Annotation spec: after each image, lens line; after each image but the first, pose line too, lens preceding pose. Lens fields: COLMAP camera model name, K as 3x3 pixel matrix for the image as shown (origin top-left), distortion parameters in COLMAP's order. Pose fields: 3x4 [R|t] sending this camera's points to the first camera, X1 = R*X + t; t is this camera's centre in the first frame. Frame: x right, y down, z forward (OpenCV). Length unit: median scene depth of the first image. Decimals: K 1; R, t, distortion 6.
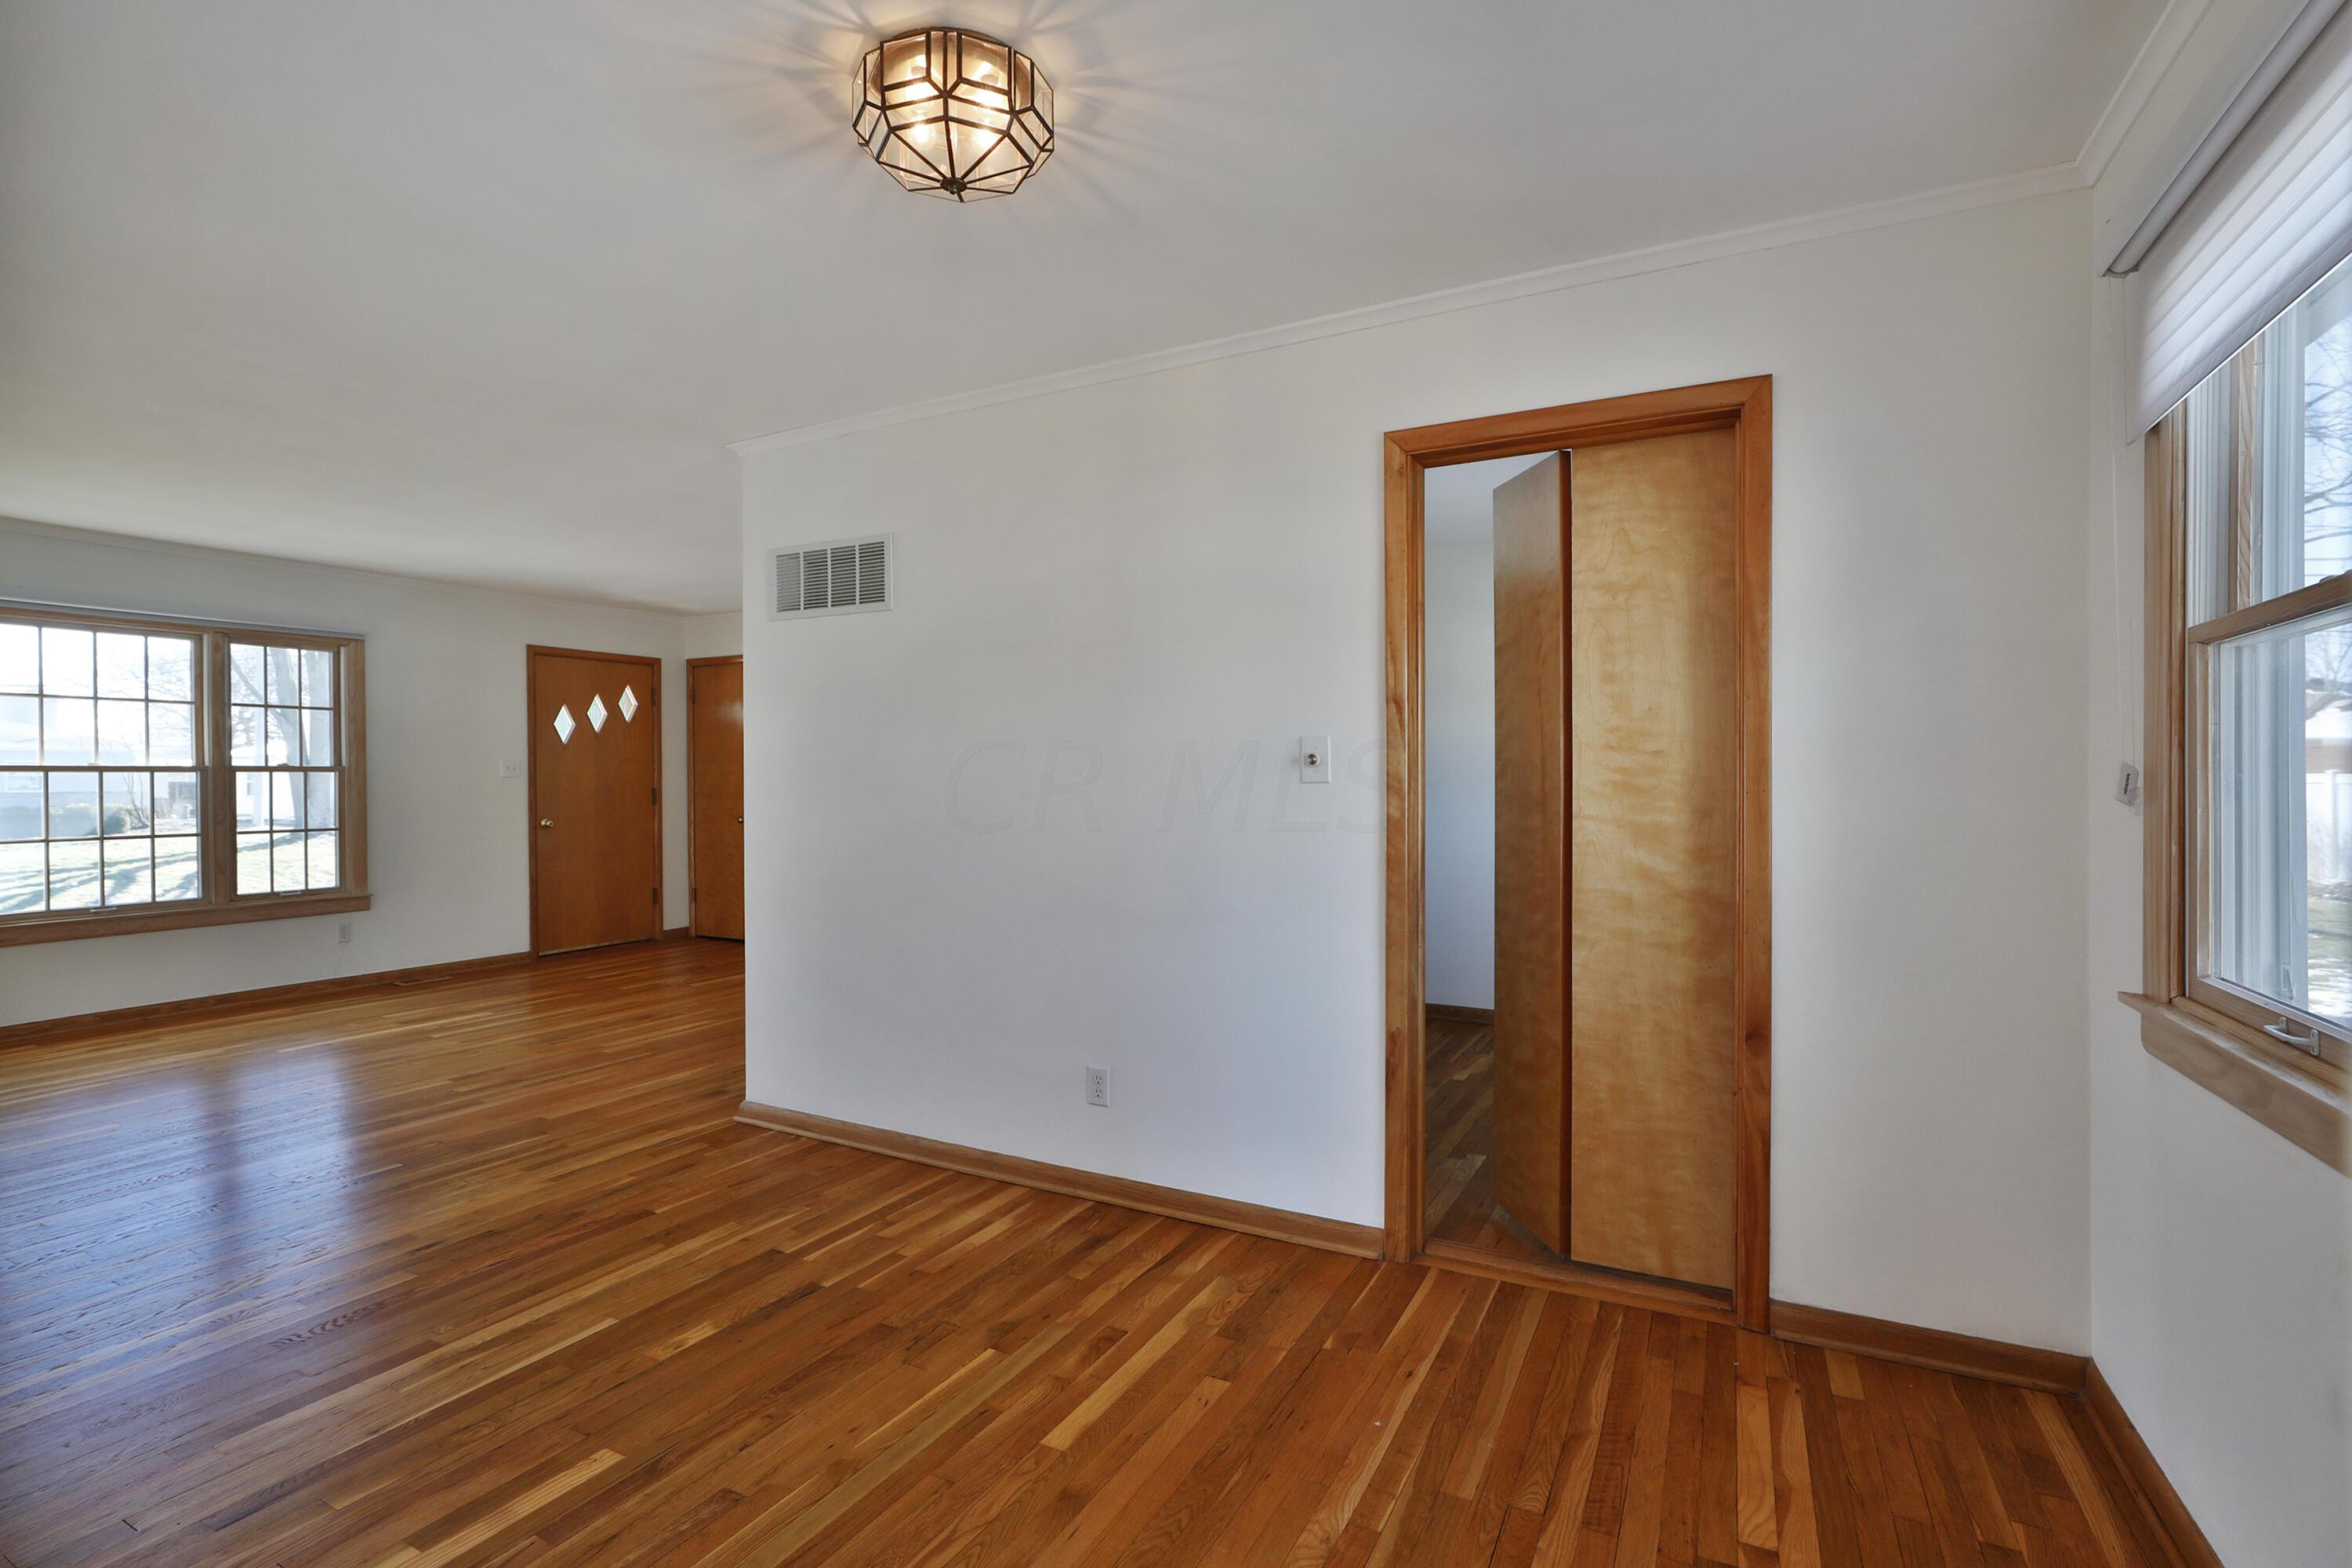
lens RADIAL K [[1075.6, 0, 1162.5], [0, 1075.6, 788.0], [0, 0, 1]] dist [-0.015792, 0.000208]
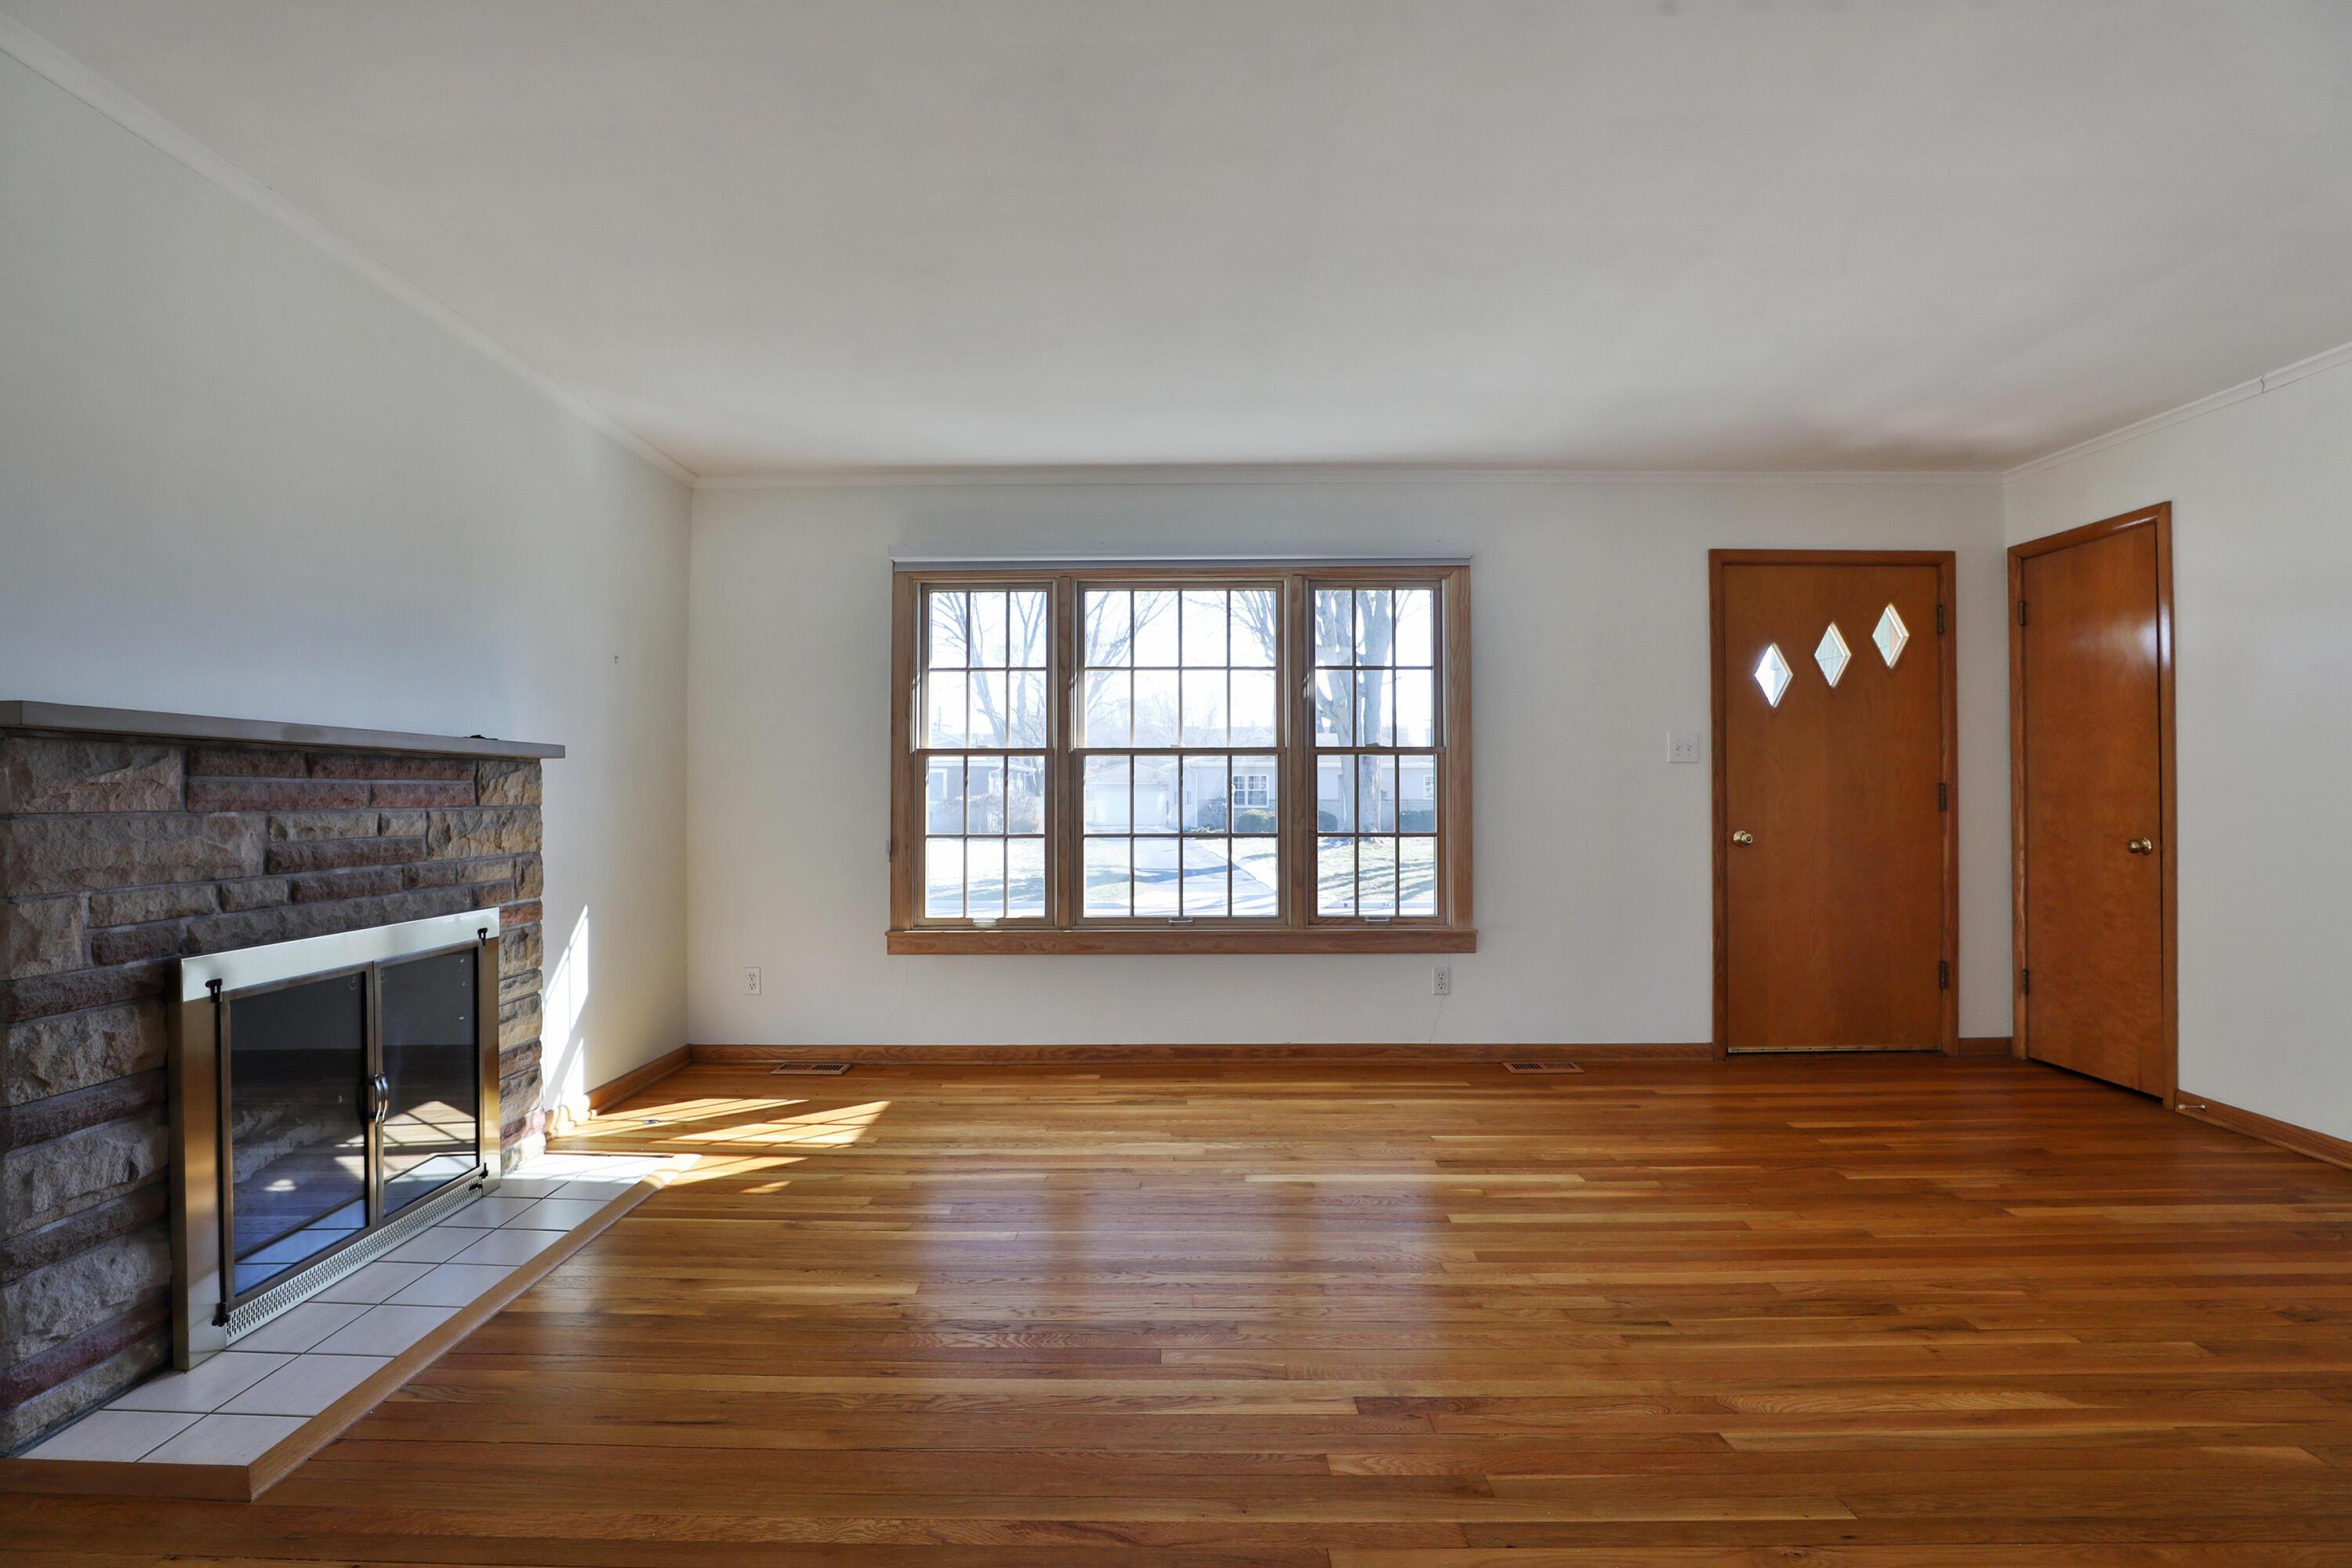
lens RADIAL K [[1075.6, 0, 1162.5], [0, 1075.6, 788.0], [0, 0, 1]] dist [-0.015792, 0.000208]
pose [[0.455911, -0.004481, -0.890014, -0.213168], [-0.008376, 0.999921, -0.009325, 0.015222], [0.889986, 0.011706, 0.455837, 0.499192]]
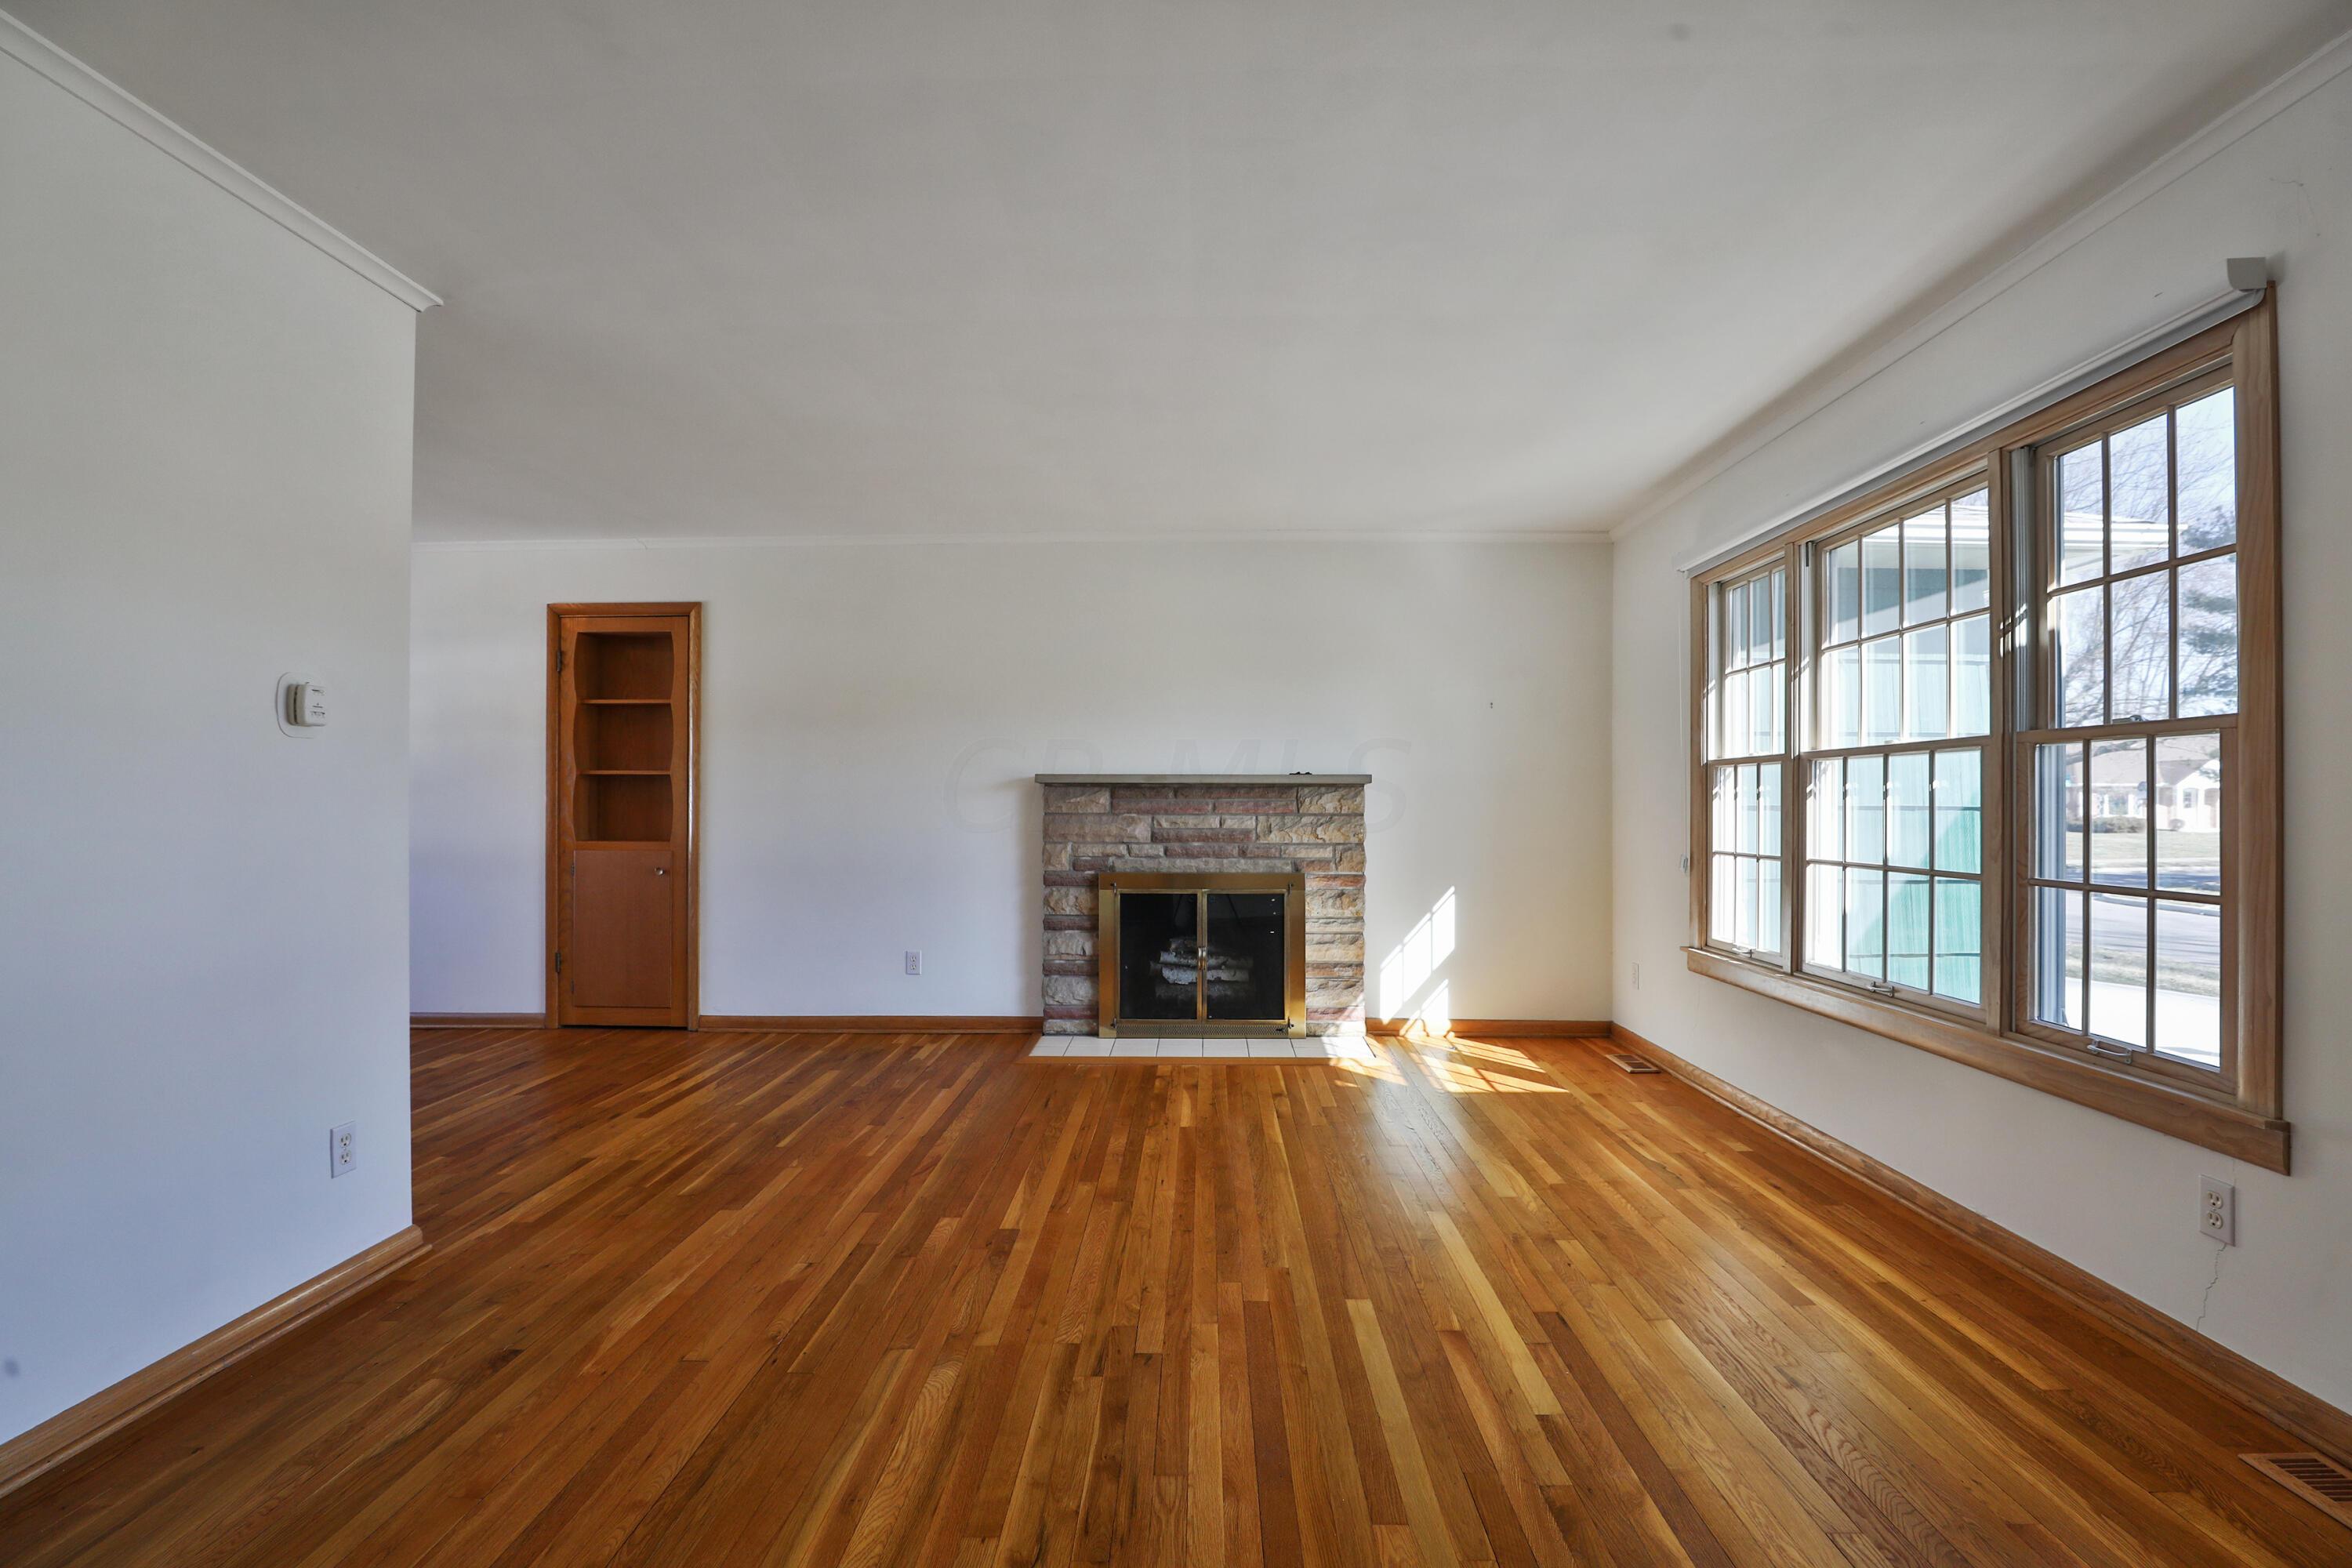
lens RADIAL K [[1055.0, 0, 1176.0], [0, 1055.0, 784.0], [0, 0, 1]] dist [-0.015722, -0.000044]
pose [[-0.893745, -0.004648, -0.448552, -0.326674], [-0.001197, 0.999967, -0.007976, 0.005537], [0.448575, -0.006591, -0.893721, 1.120296]]
